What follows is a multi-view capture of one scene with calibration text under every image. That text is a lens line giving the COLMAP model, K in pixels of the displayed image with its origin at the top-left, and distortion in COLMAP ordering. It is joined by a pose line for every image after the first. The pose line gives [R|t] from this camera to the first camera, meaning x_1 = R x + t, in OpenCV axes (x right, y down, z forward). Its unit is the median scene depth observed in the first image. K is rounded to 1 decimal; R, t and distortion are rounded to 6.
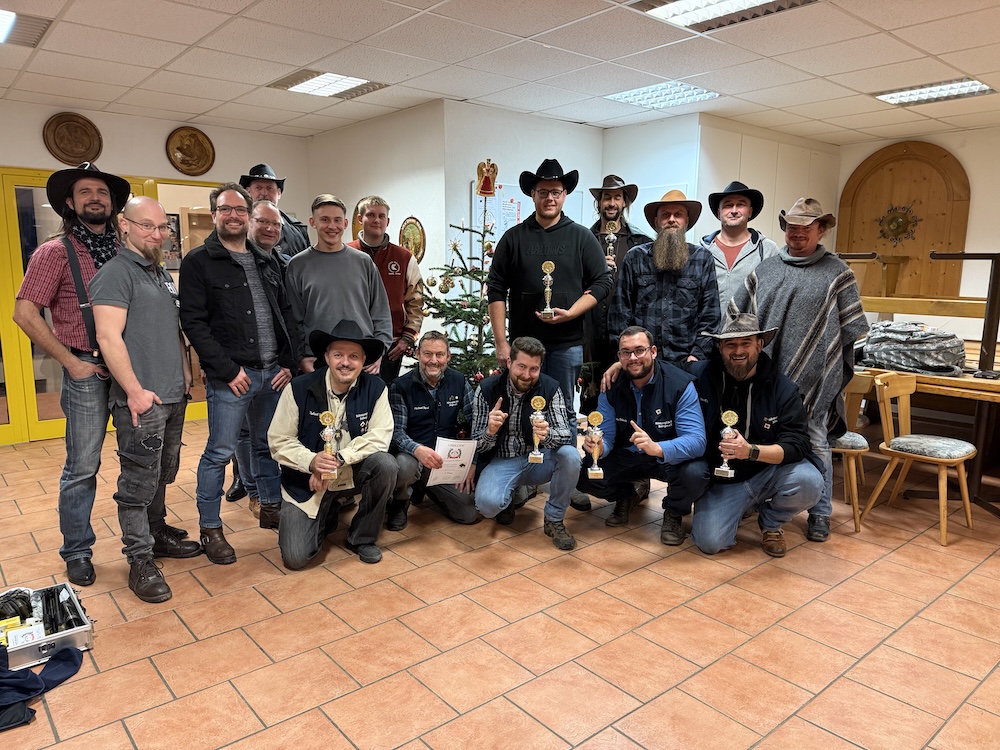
lens RADIAL K [[713.7, 0, 505.6], [0, 713.7, 381.3], [0, 0, 1]] dist [0.058155, -0.066959]
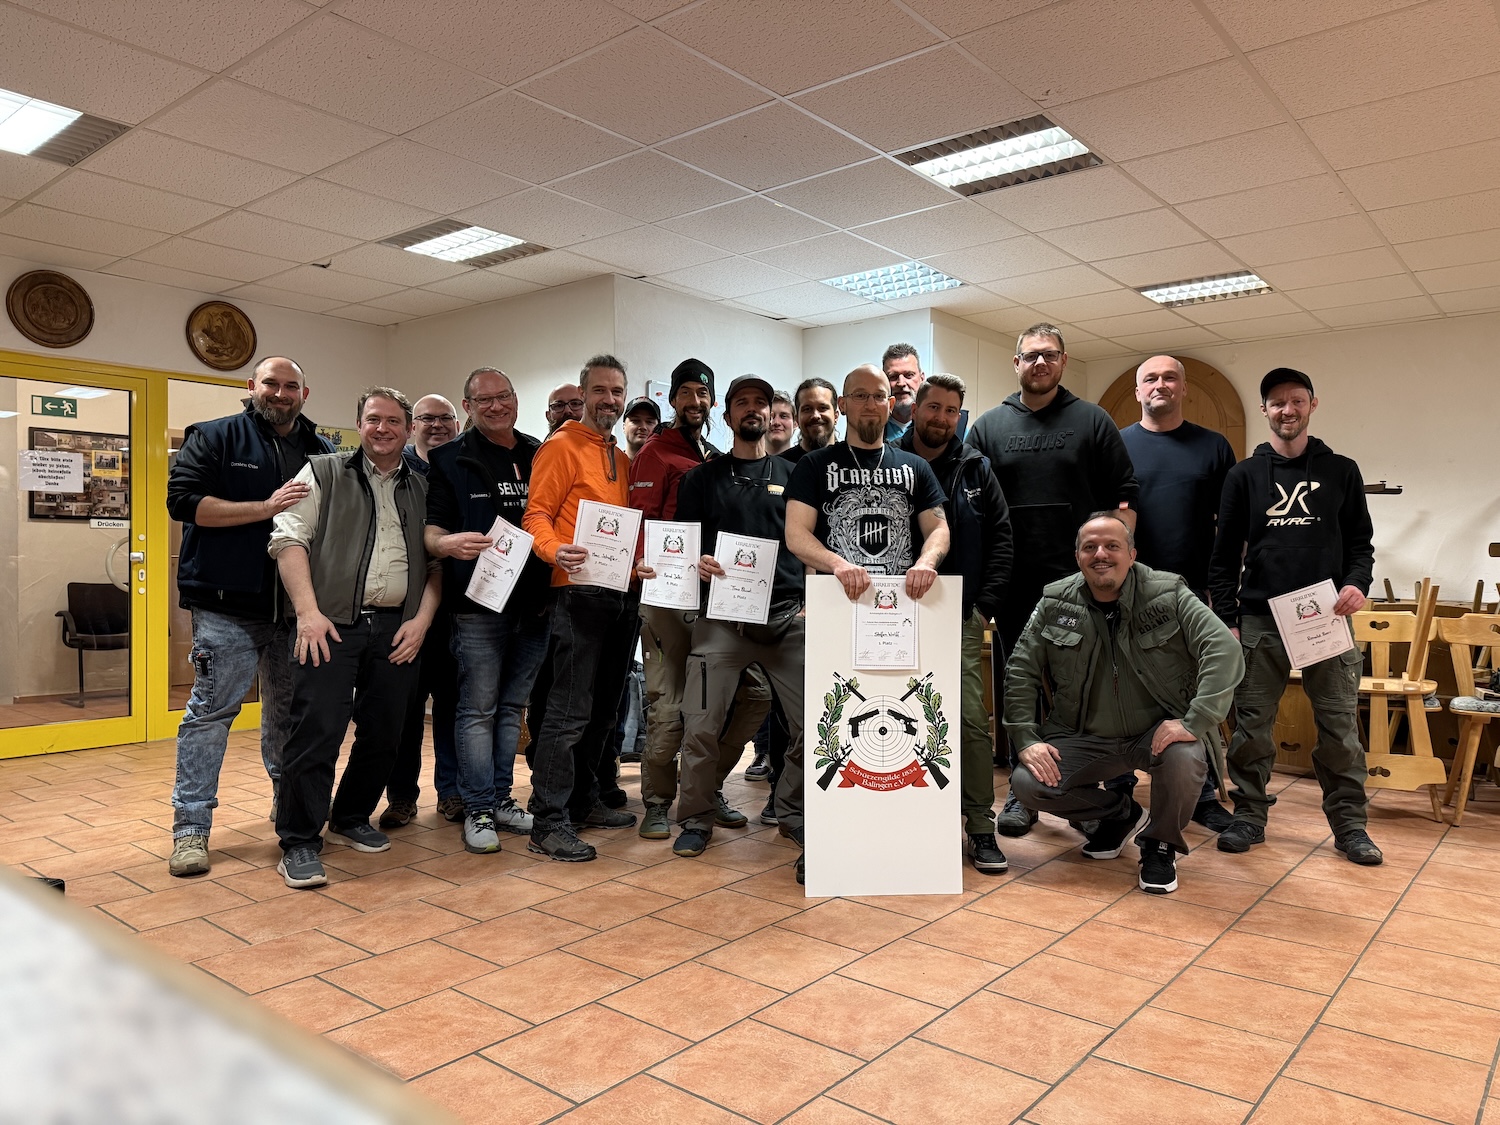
lens RADIAL K [[1070.6, 0, 778.8], [0, 1070.6, 552.8], [0, 0, 1]] dist [0.058155, -0.066959]
pose [[0.982425, -0.005034, 0.186587, -0.137814], [0.036015, 0.985964, -0.163027, 0.093512], [-0.183148, 0.166882, 0.968817, -0.082455]]
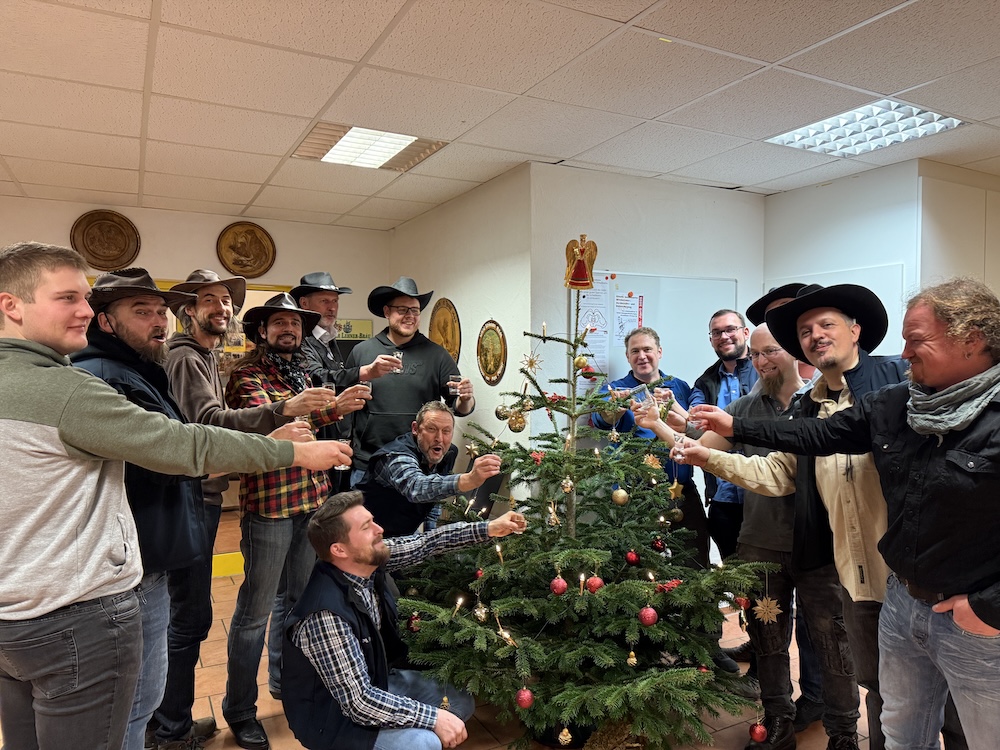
lens RADIAL K [[713.7, 0, 496.3], [0, 713.7, 382.4], [0, 0, 1]] dist [0.058155, -0.066959]
pose [[0.974222, -0.000517, -0.225593, 0.047465], [-0.029492, 0.991124, -0.129631, -0.083664], [0.223658, 0.132943, 0.965559, 0.352115]]
